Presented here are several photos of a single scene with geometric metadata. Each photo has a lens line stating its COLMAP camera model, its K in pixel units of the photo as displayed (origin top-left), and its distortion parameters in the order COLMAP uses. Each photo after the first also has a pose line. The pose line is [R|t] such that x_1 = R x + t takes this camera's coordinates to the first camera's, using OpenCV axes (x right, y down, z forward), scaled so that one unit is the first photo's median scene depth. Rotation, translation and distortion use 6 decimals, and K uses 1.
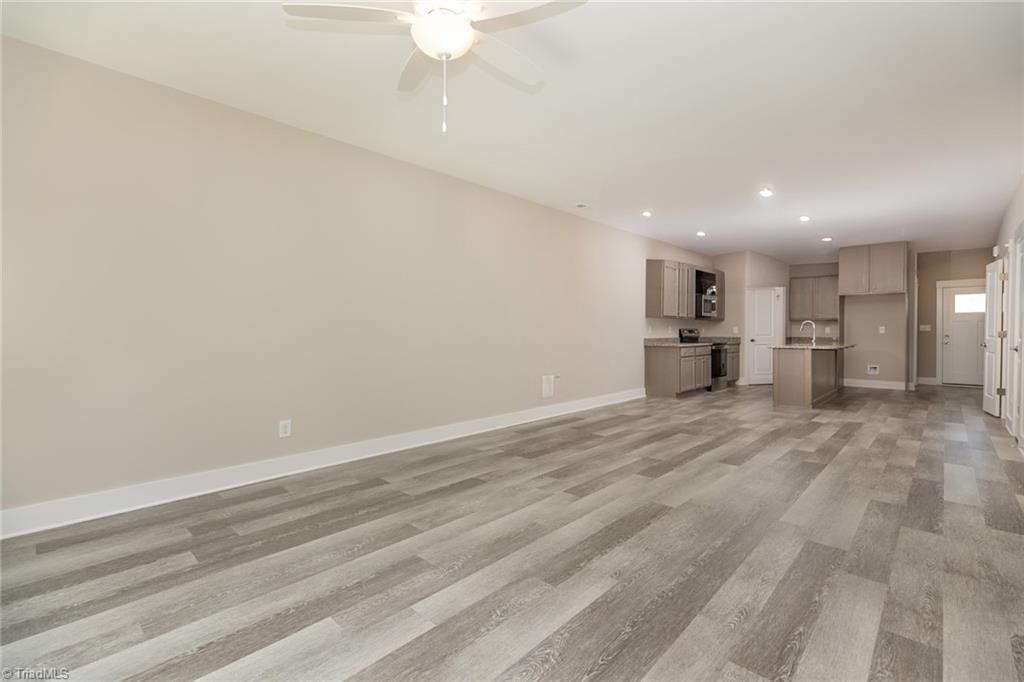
lens RADIAL K [[457.4, 0, 514.3], [0, 457.4, 337.1], [0, 0, 1]] dist [0.010640, -0.000576]
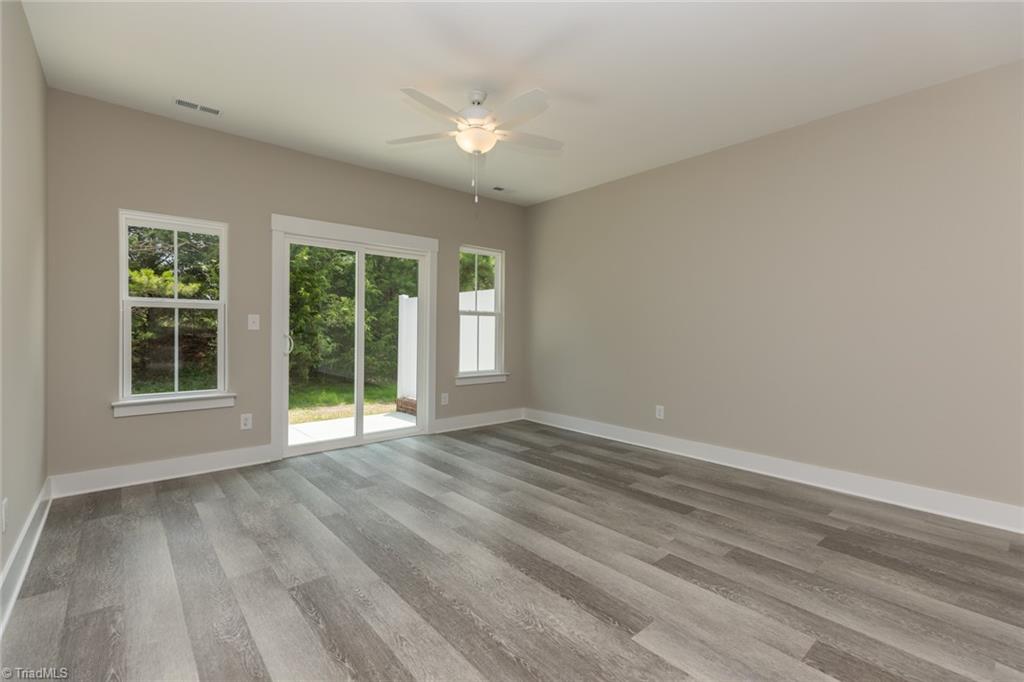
lens RADIAL K [[457.4, 0, 512.0], [0, 457.4, 336.9], [0, 0, 1]] dist [0.010640, -0.000576]
pose [[-0.112122, 0.010751, -0.993636, 0.885942], [-0.020320, 0.999708, 0.013110, -0.012458], [0.993487, 0.021661, -0.111871, 0.854023]]
